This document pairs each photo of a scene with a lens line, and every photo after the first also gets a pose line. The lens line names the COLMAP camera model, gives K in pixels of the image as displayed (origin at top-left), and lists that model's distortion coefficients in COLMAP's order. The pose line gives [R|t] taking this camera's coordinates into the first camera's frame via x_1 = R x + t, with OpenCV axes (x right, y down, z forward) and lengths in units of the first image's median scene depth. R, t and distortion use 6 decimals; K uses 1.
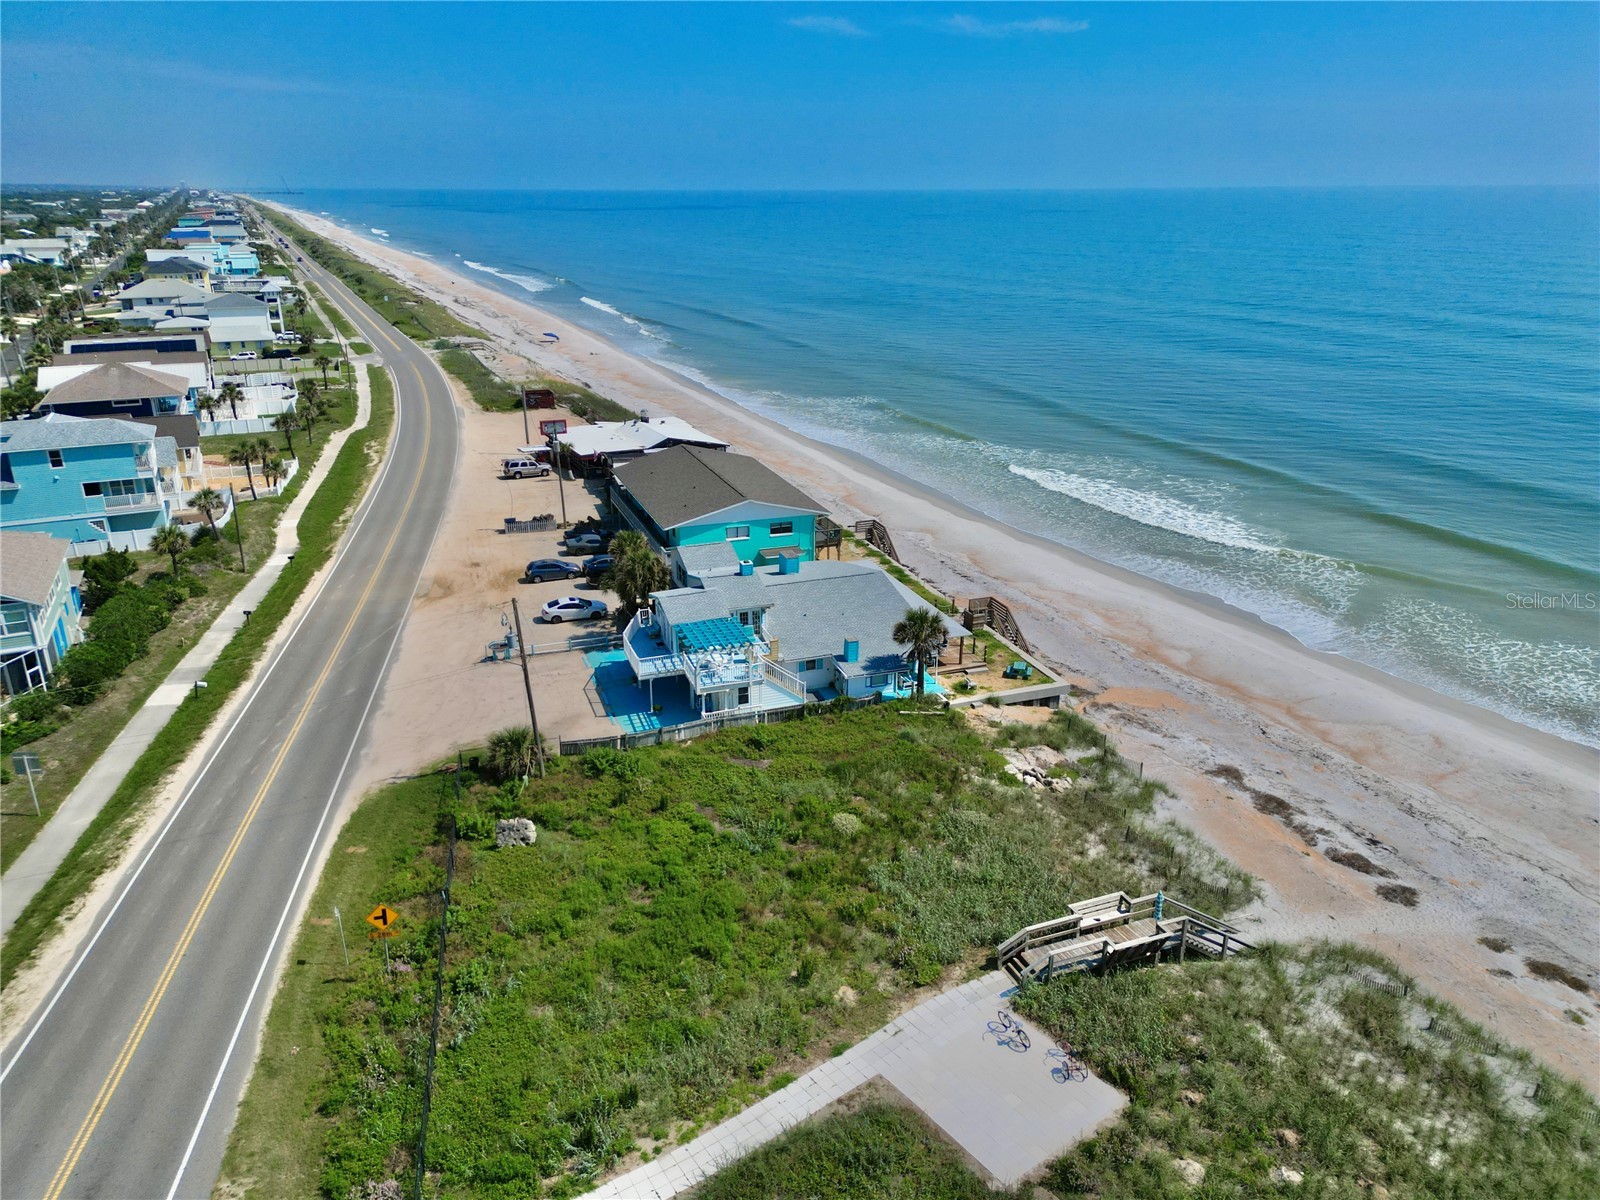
lens RADIAL K [[1114.8, 0, 792.9], [0, 1114.8, 595.0], [0, 0, 1]] dist [0.078300, -0.082880]
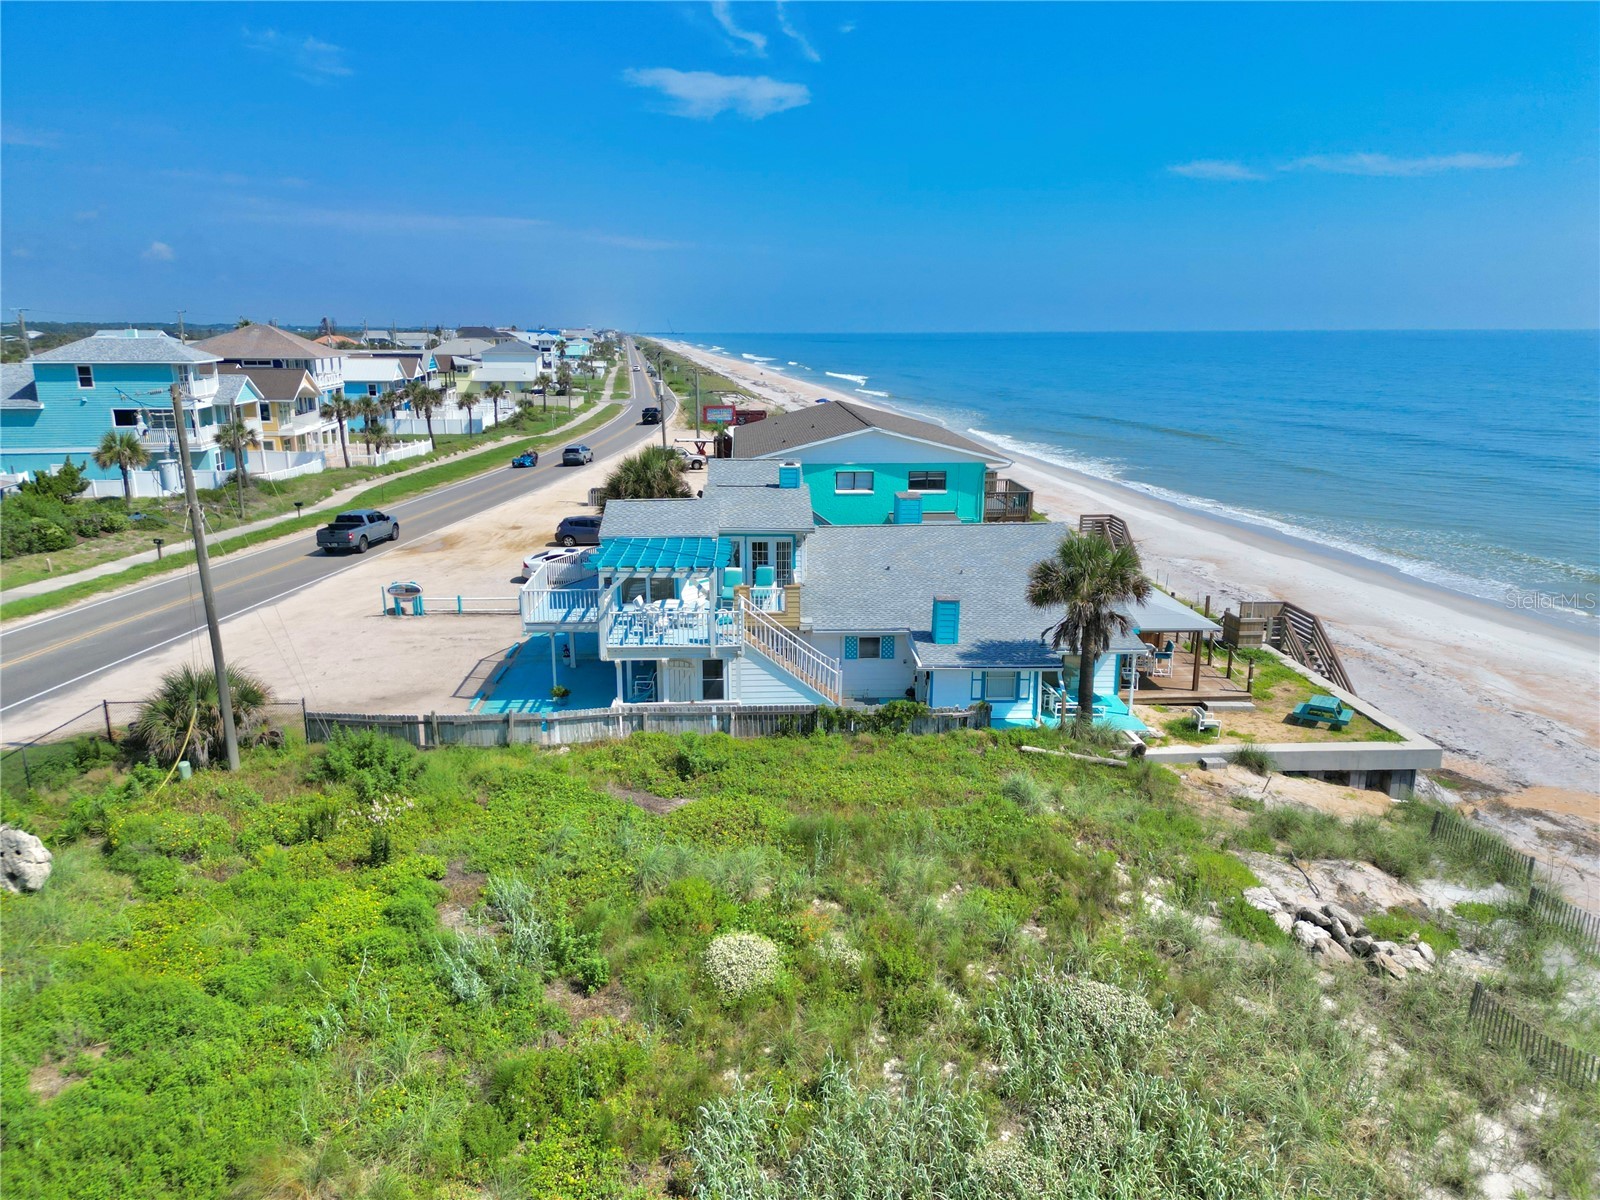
lens RADIAL K [[1114.8, 0, 792.9], [0, 1114.8, 595.0], [0, 0, 1]] dist [0.078300, -0.082880]
pose [[0.956166, 0.068796, -0.284629, 0.128055], [-0.101421, 0.989652, -0.101503, 0.095681], [0.274701, 0.125921, 0.953249, 0.503745]]
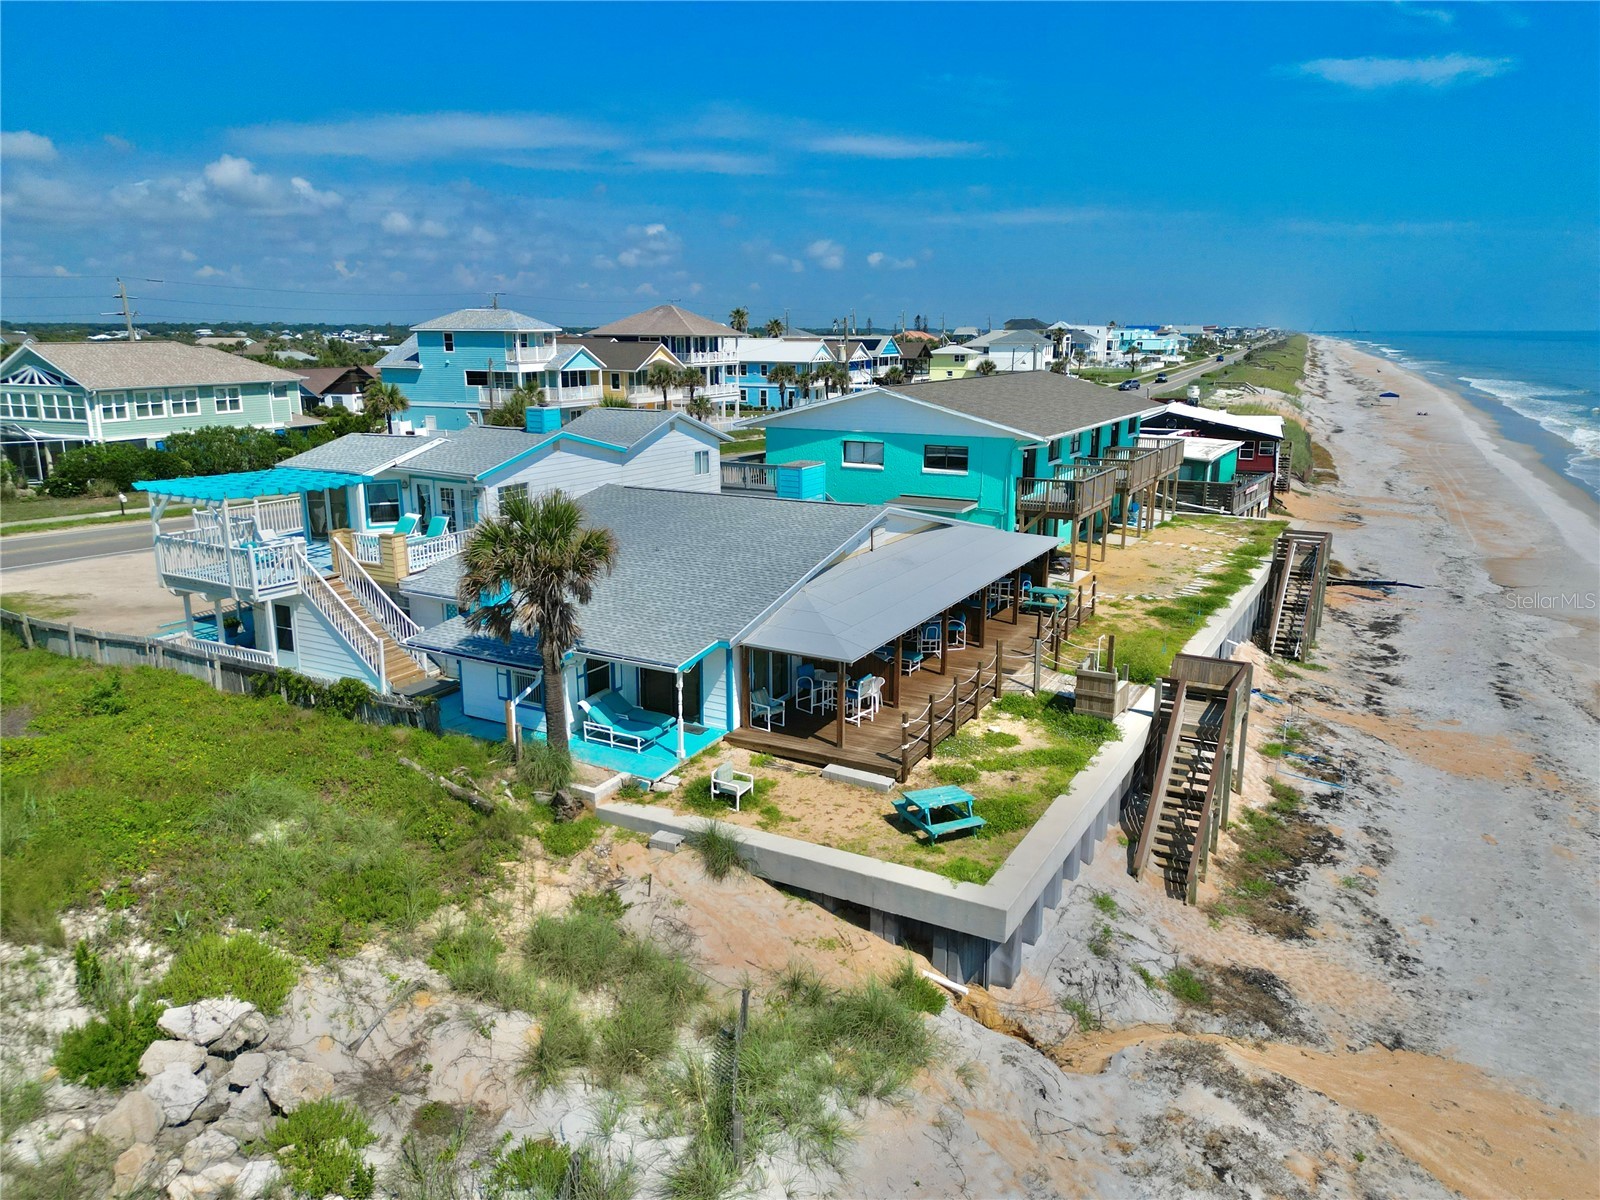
lens RADIAL K [[1114.8, 0, 792.9], [0, 1114.8, 595.0], [0, 0, 1]] dist [0.078300, -0.082880]
pose [[0.655350, 0.174422, -0.734911, 0.413492], [-0.259527, 0.965733, -0.002226, 0.022956], [0.709340, 0.192188, 0.678160, 0.804646]]
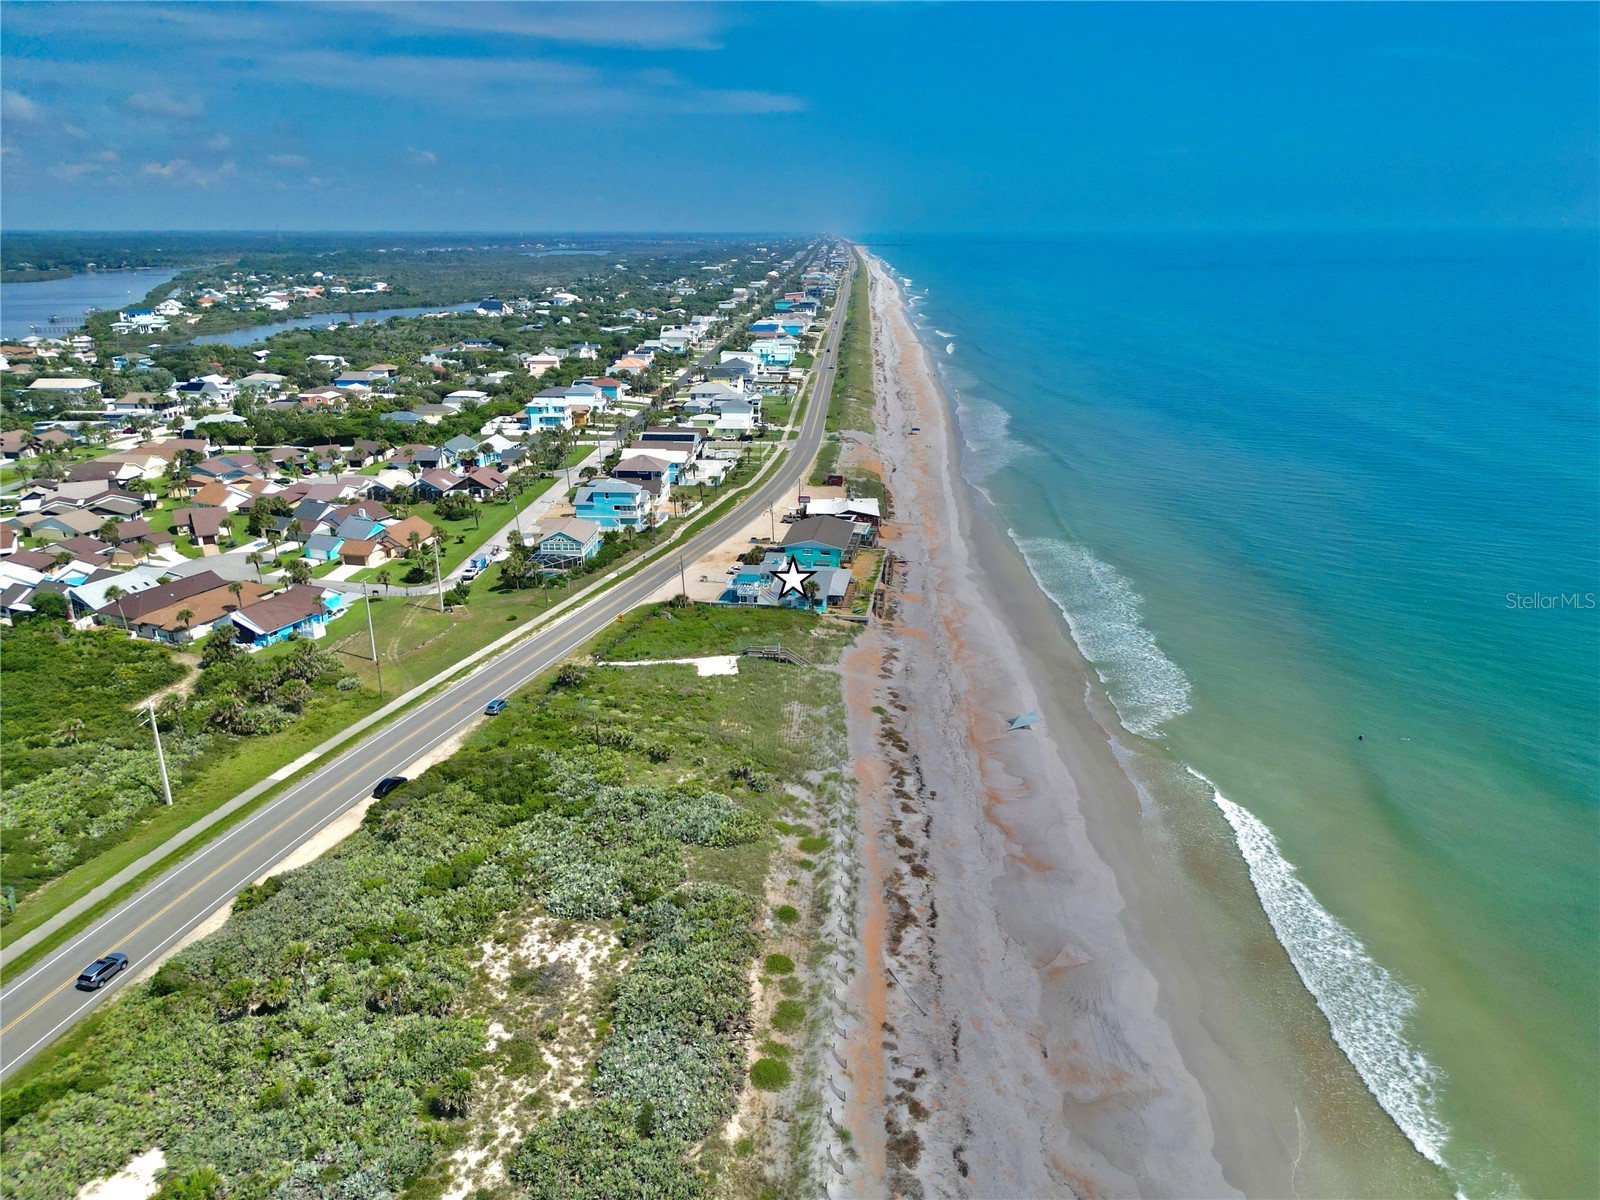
lens RADIAL K [[1114.8, 0, 792.9], [0, 1114.8, 595.0], [0, 0, 1]] dist [0.078300, -0.082880]
pose [[0.877839, 0.146585, -0.455973, 1.414345], [-0.160698, 0.986972, 0.007914, 0.034427], [0.451193, 0.066326, 0.889958, -1.663010]]
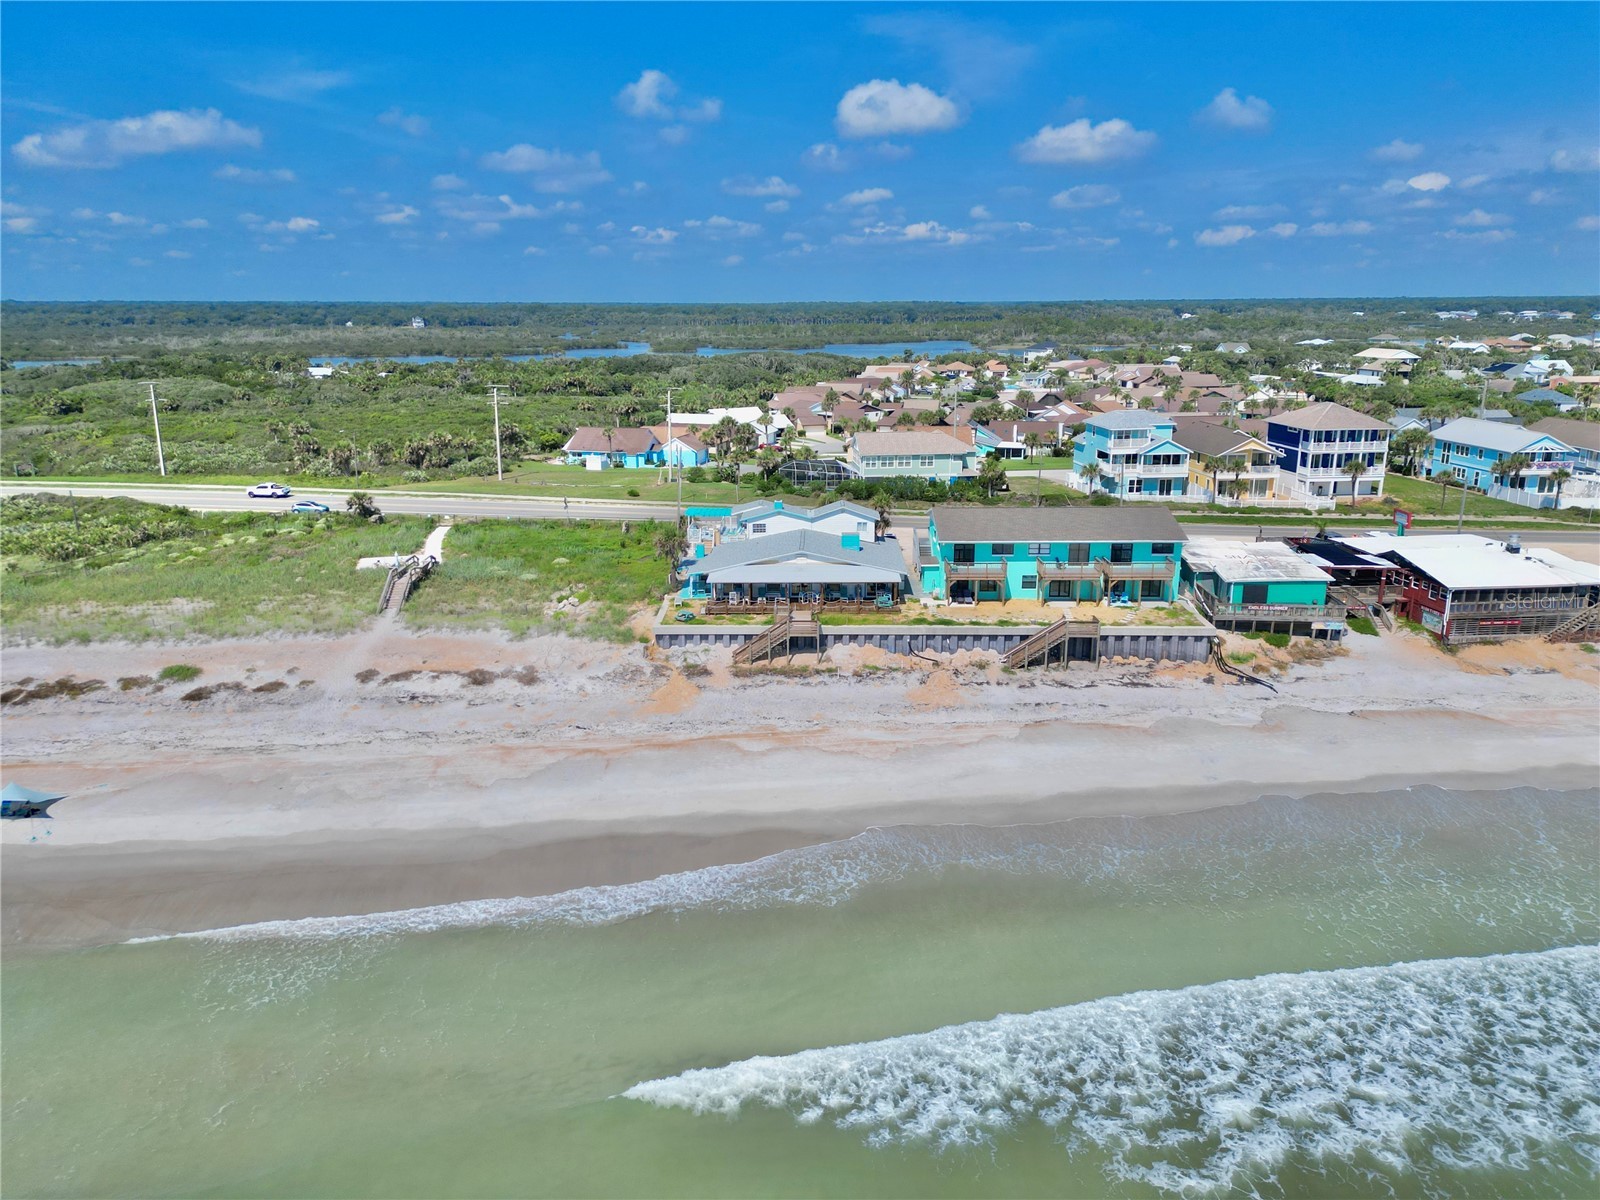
lens RADIAL K [[1114.8, 0, 792.9], [0, 1114.8, 595.0], [0, 0, 1]] dist [0.078300, -0.082880]
pose [[-0.345708, 0.240234, -0.907069, 1.399631], [-0.318587, 0.879200, 0.354274, -0.475593], [0.882603, 0.411456, -0.227411, 1.478422]]
